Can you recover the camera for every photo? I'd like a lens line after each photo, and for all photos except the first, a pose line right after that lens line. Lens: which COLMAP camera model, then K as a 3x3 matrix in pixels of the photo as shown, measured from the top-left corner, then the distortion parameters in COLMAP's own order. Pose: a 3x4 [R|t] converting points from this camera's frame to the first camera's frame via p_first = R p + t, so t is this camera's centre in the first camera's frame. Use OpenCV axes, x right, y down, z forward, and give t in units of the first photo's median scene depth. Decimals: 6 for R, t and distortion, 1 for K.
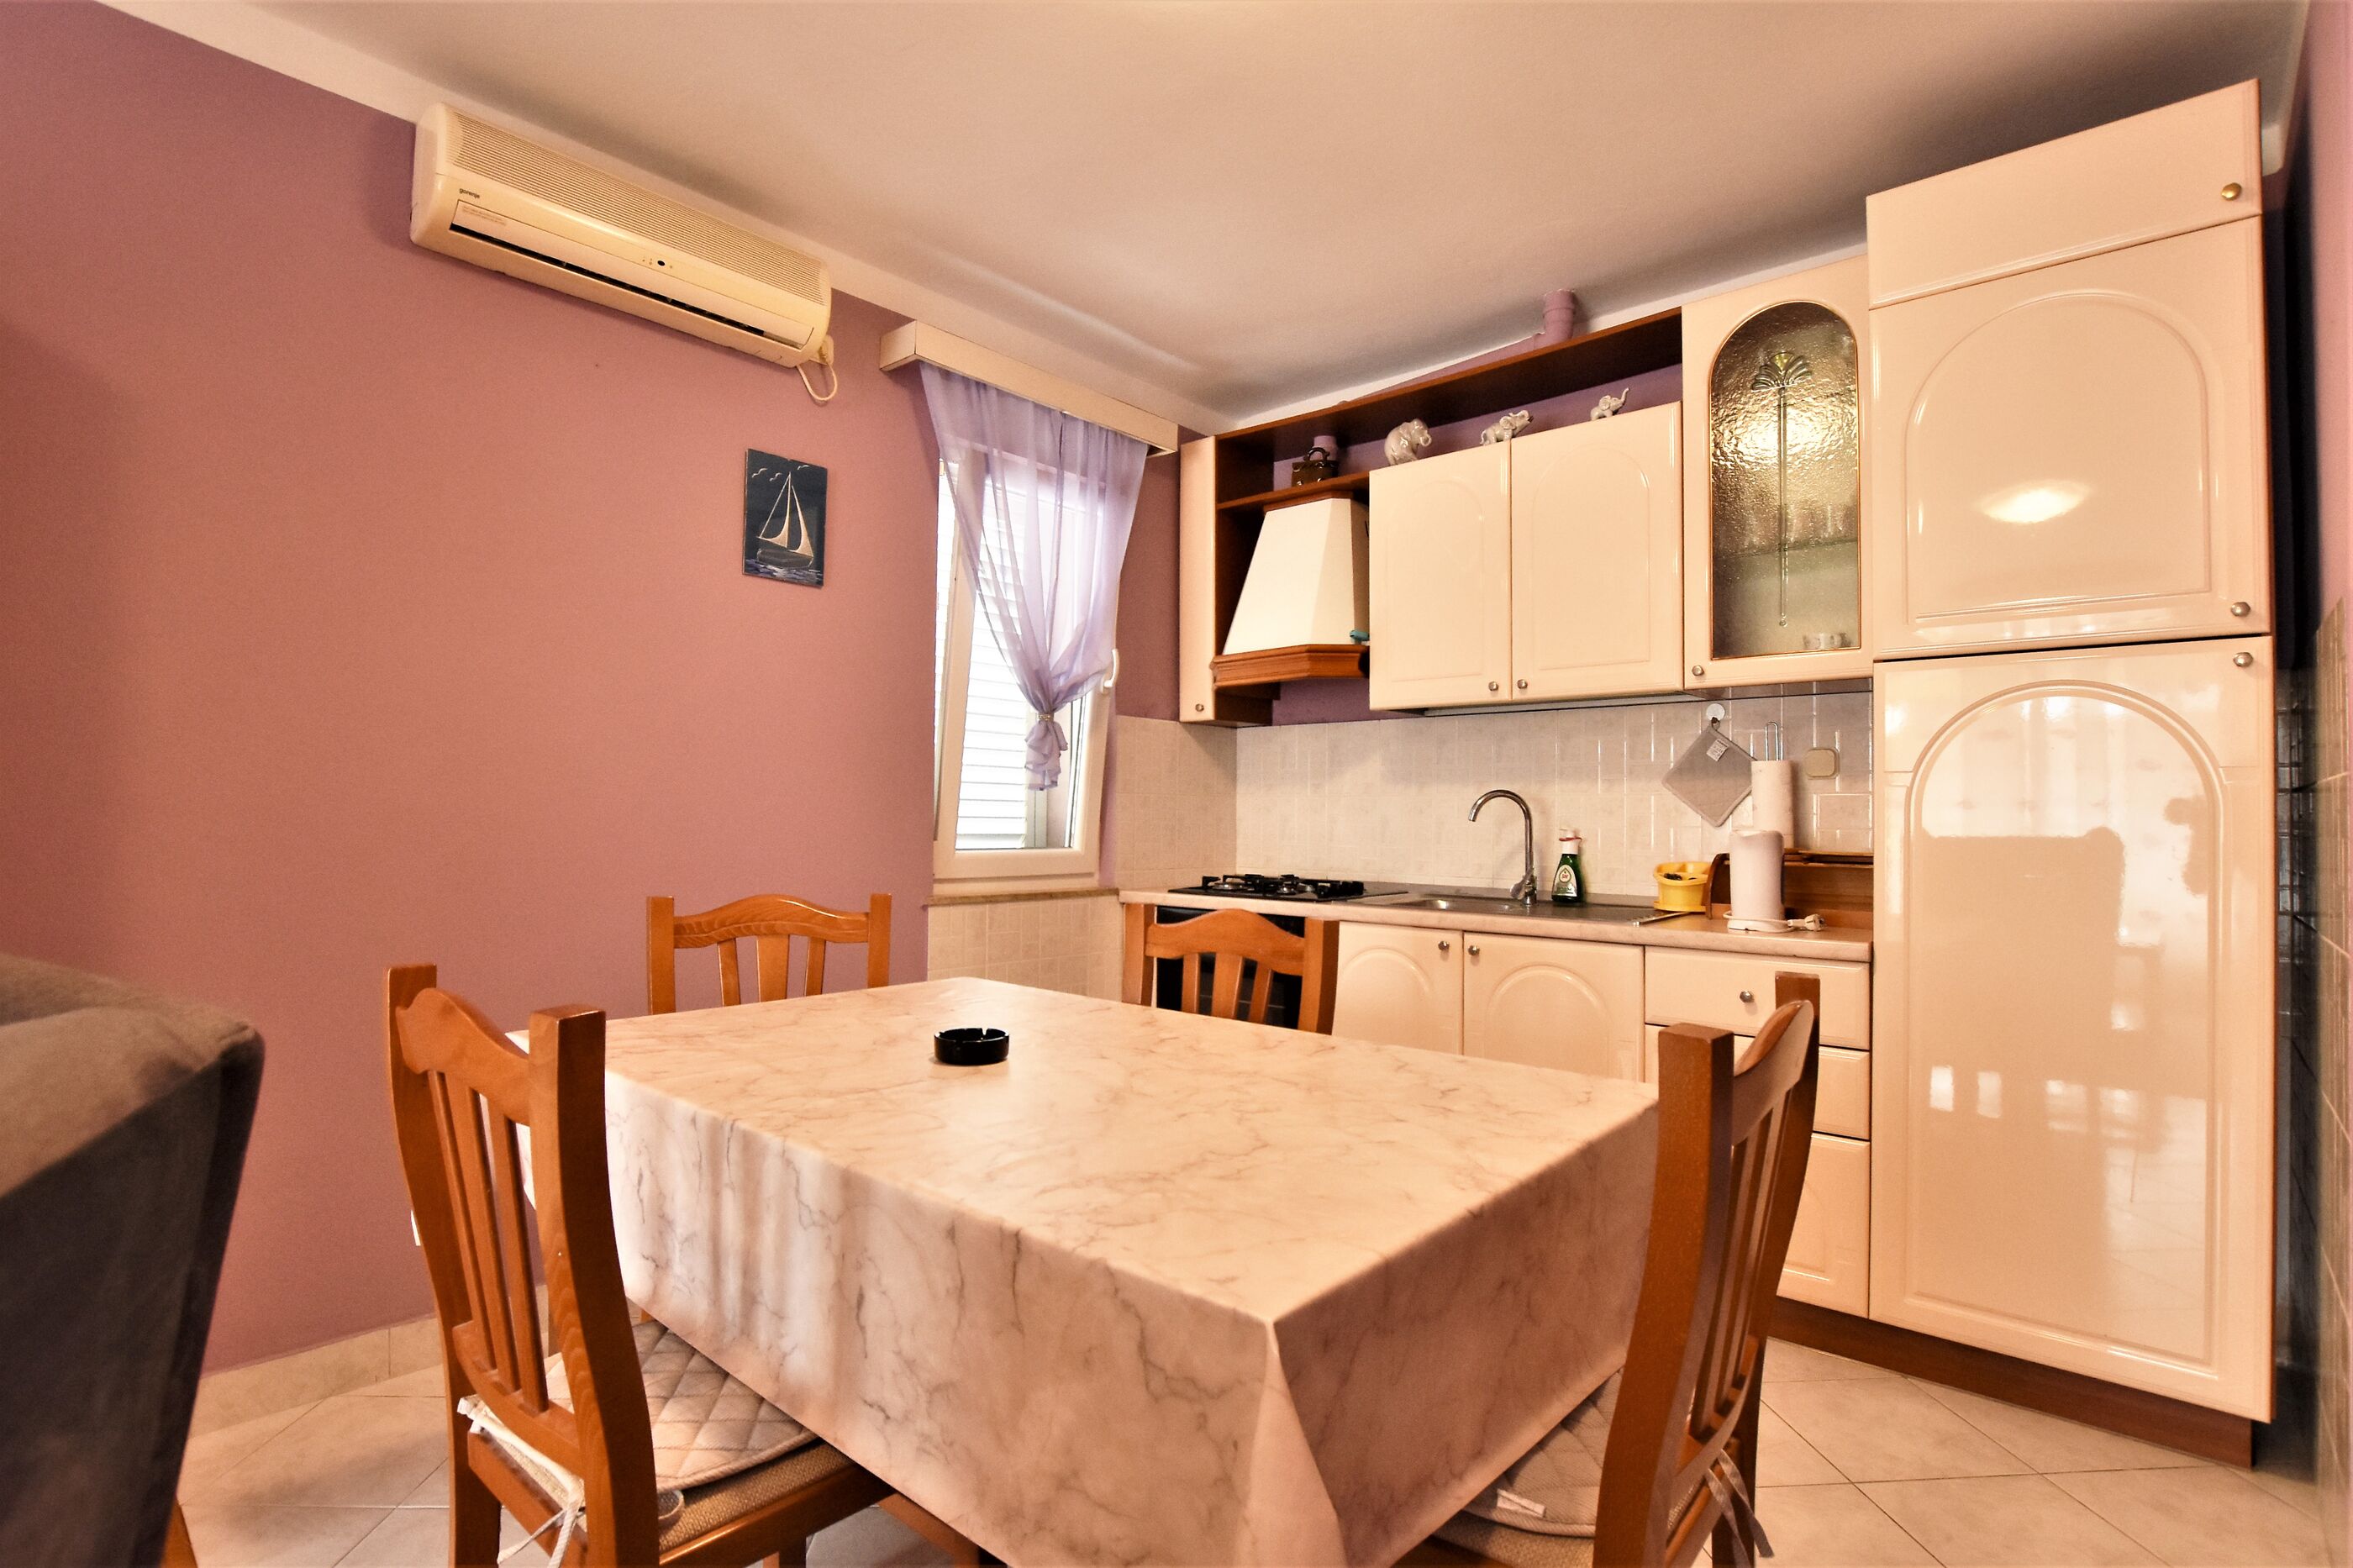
lens RADIAL K [[1120.7, 0, 1177.3], [0, 1120.7, 788.8], [0, 0, 1]] dist [-0.026605, 0.000629]
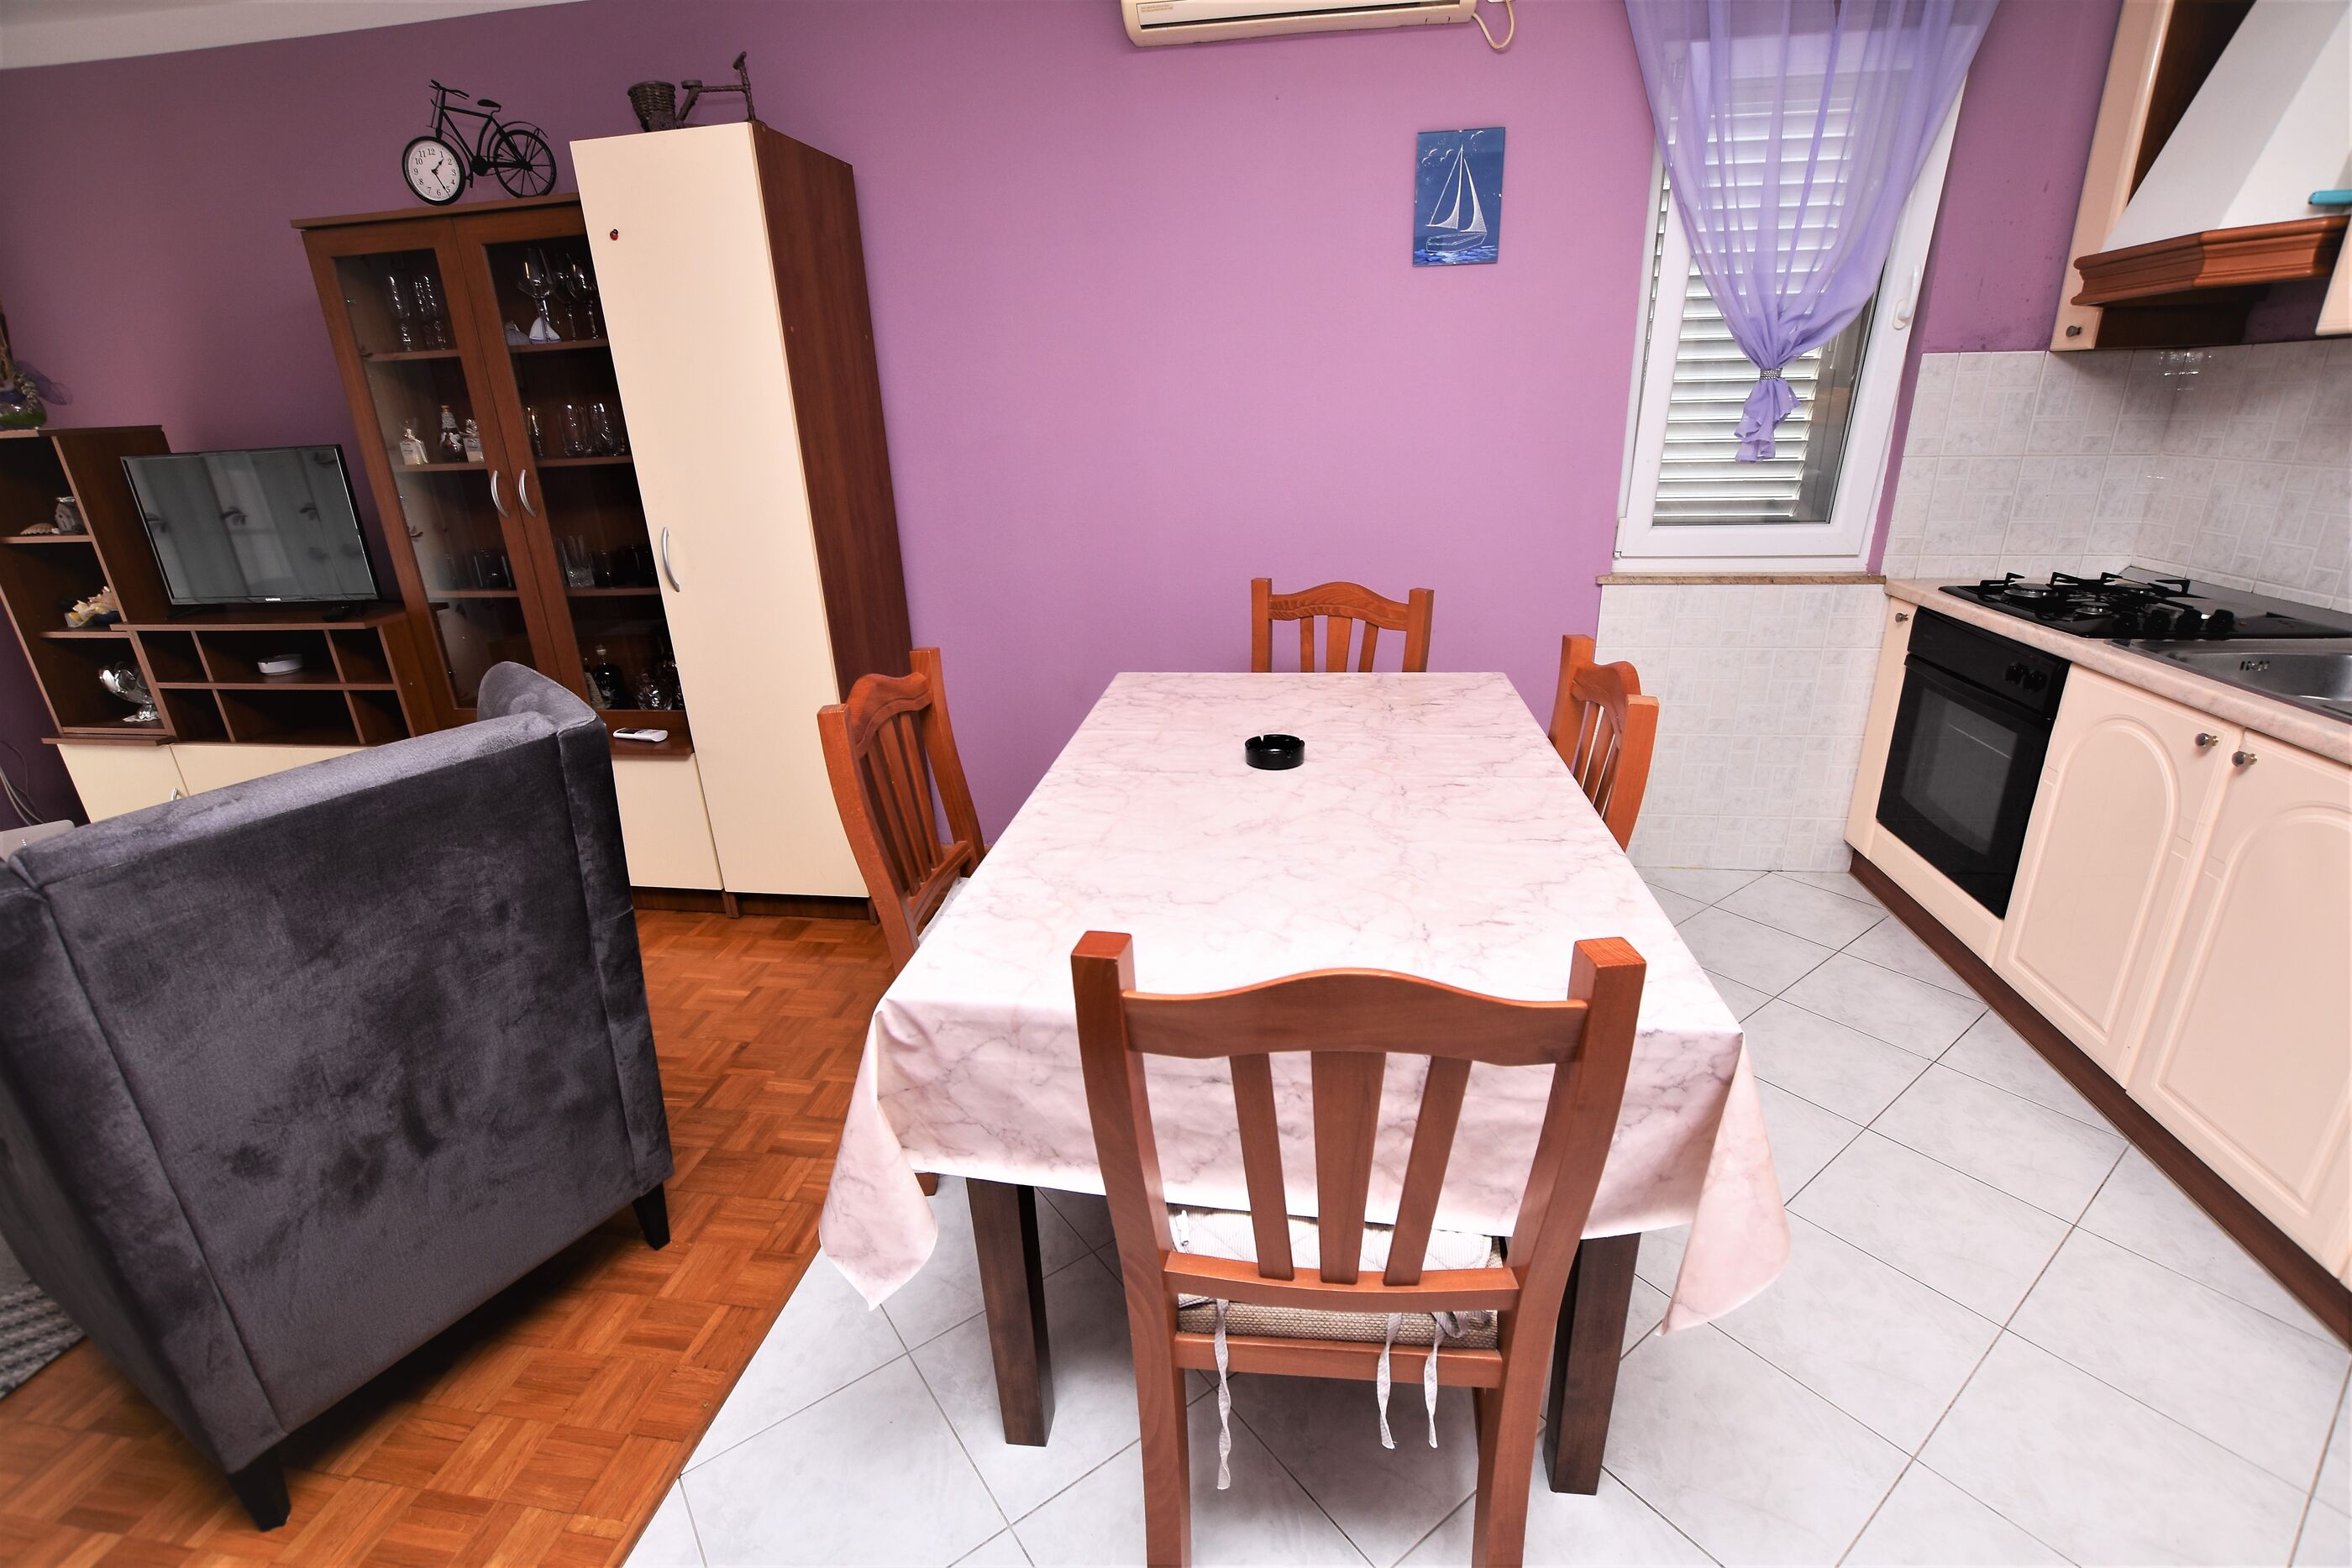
lens RADIAL K [[1040.8, 0, 1175.1], [0, 1040.8, 791.3], [0, 0, 1]] dist [-0.029040, 0.001150]
pose [[0.549116, 0.265909, -0.792315, 0.345719], [0.061495, 0.932608, 0.355612, -0.074914], [0.833481, -0.243996, 0.495758, 0.161737]]
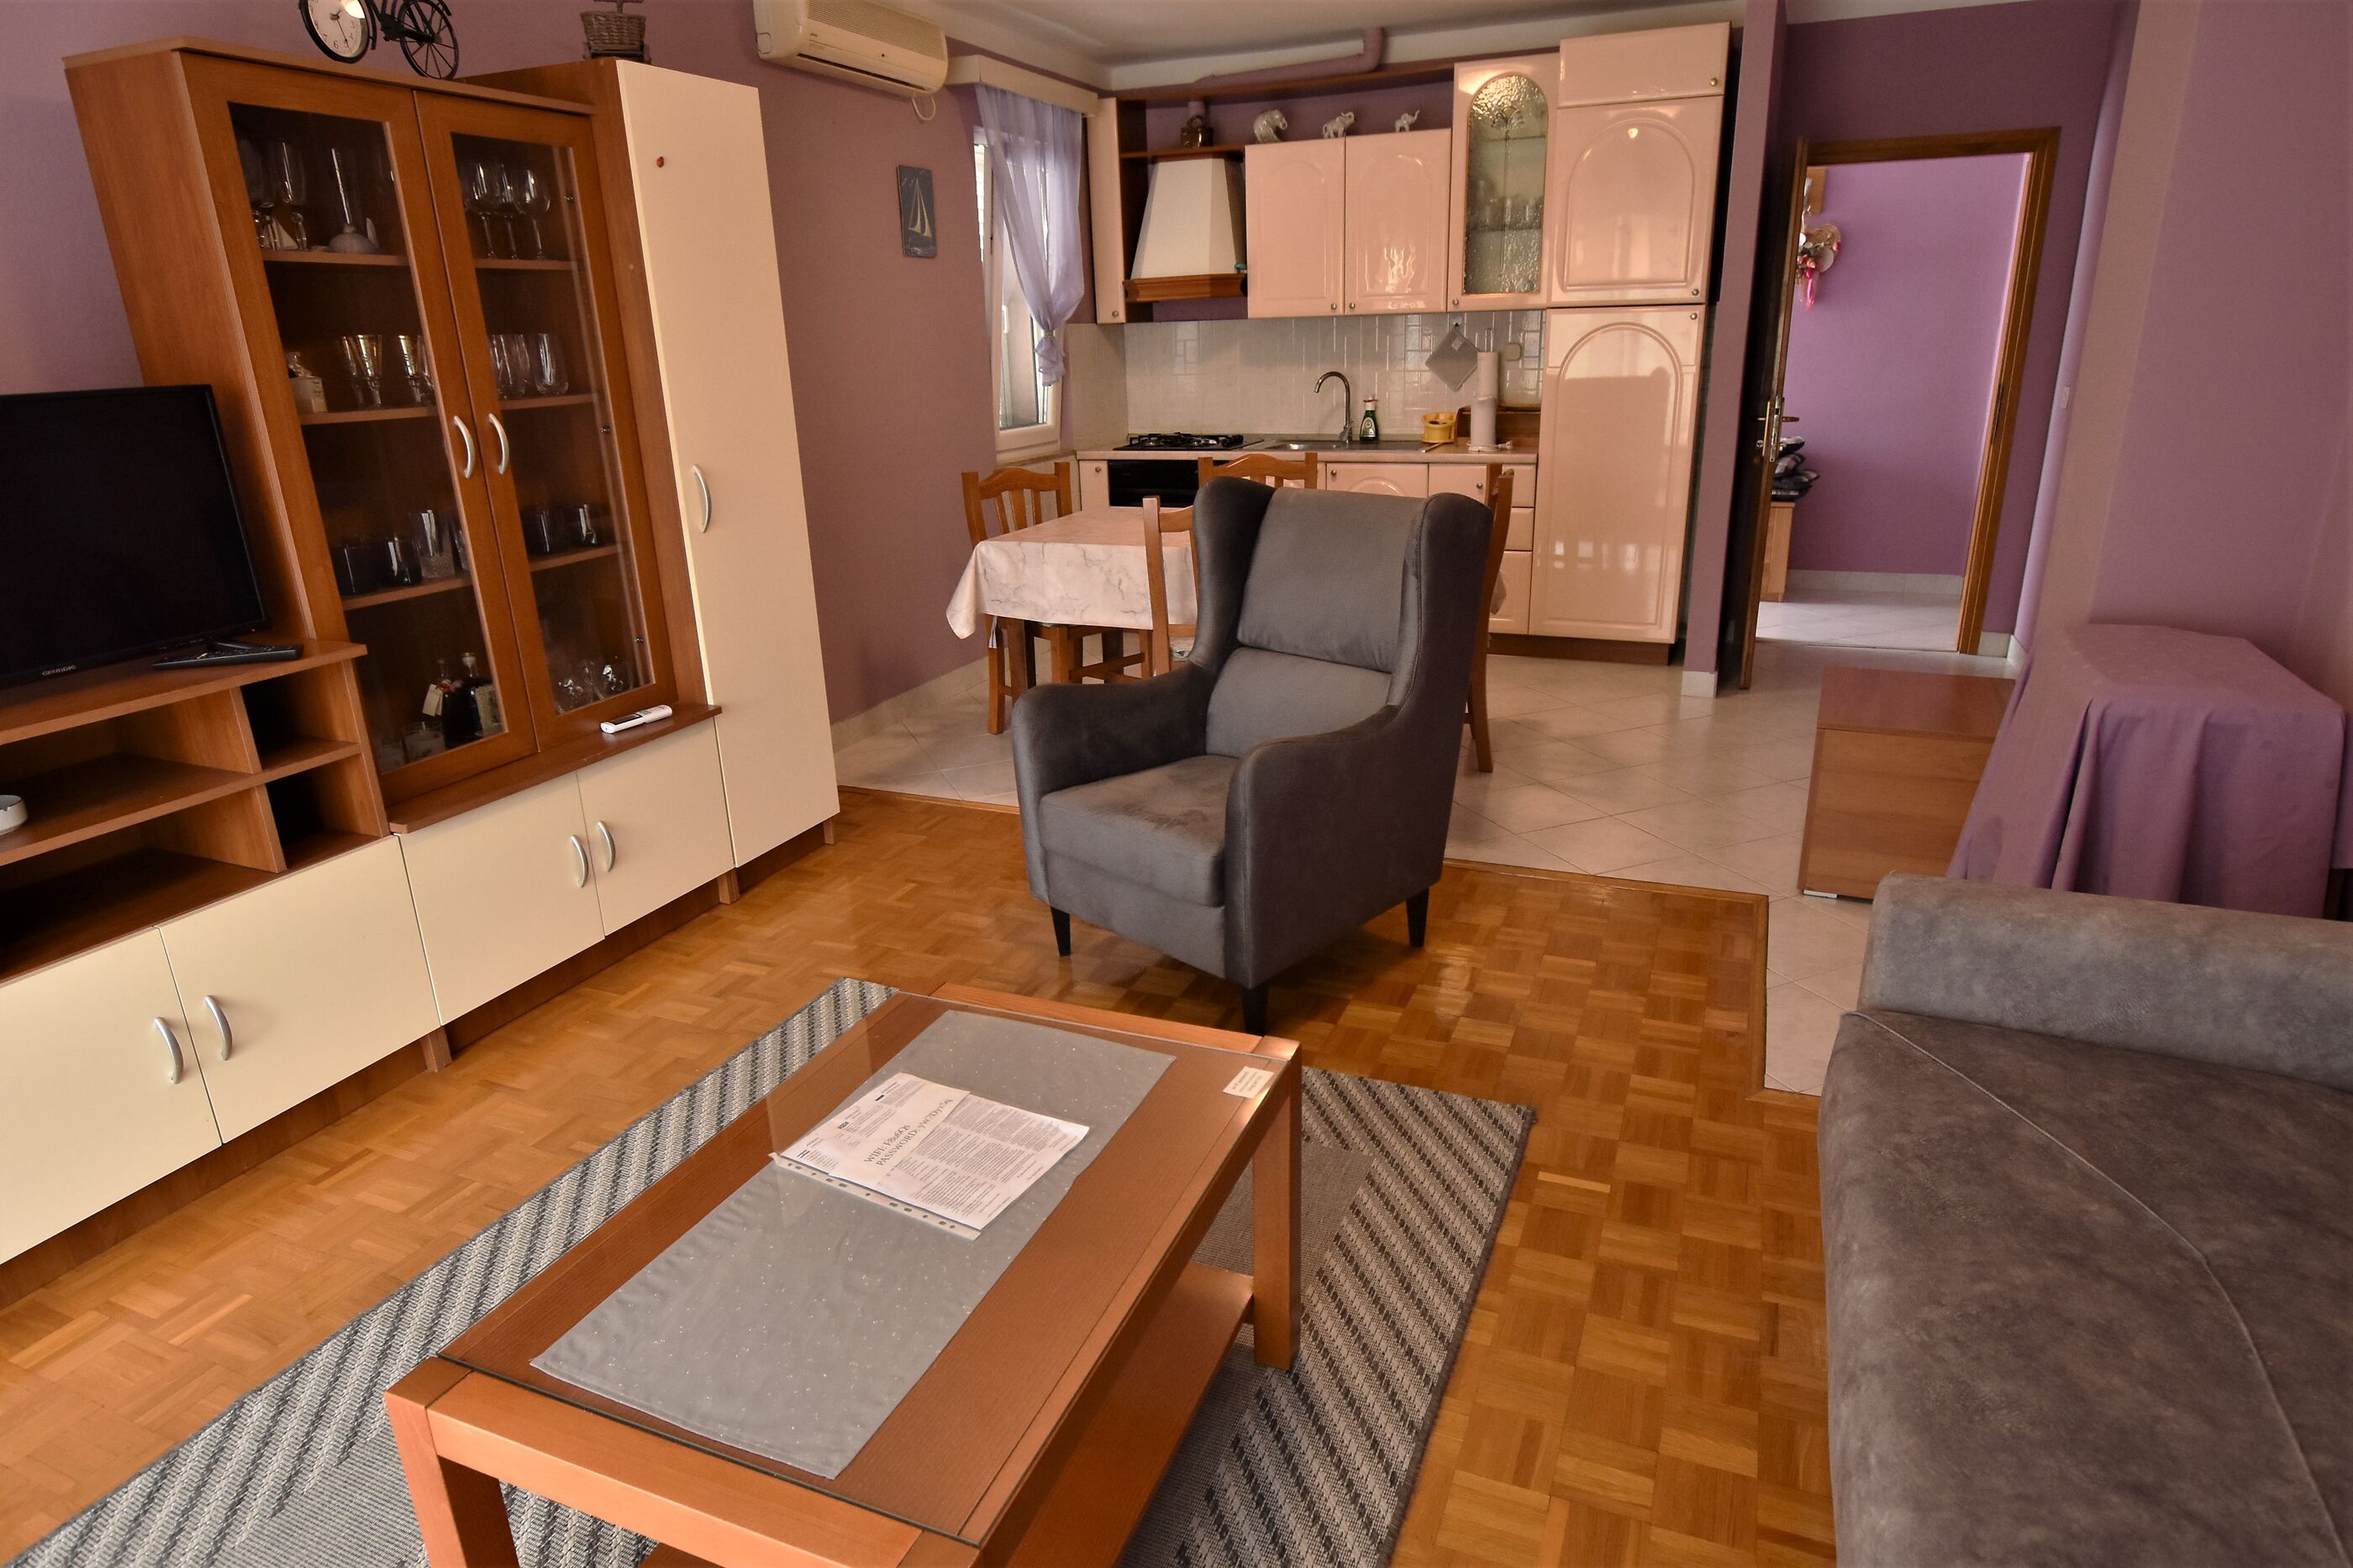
lens RADIAL K [[1340.1, 0, 1176.5], [0, 1340.1, 784.0], [0, 0, 1]] dist [-0.031923, 0.000171]
pose [[0.941568, -0.143545, 0.304704, -0.587982], [0.031282, 0.937999, 0.345223, -0.112085], [-0.335367, -0.315520, 0.887680, -0.807166]]
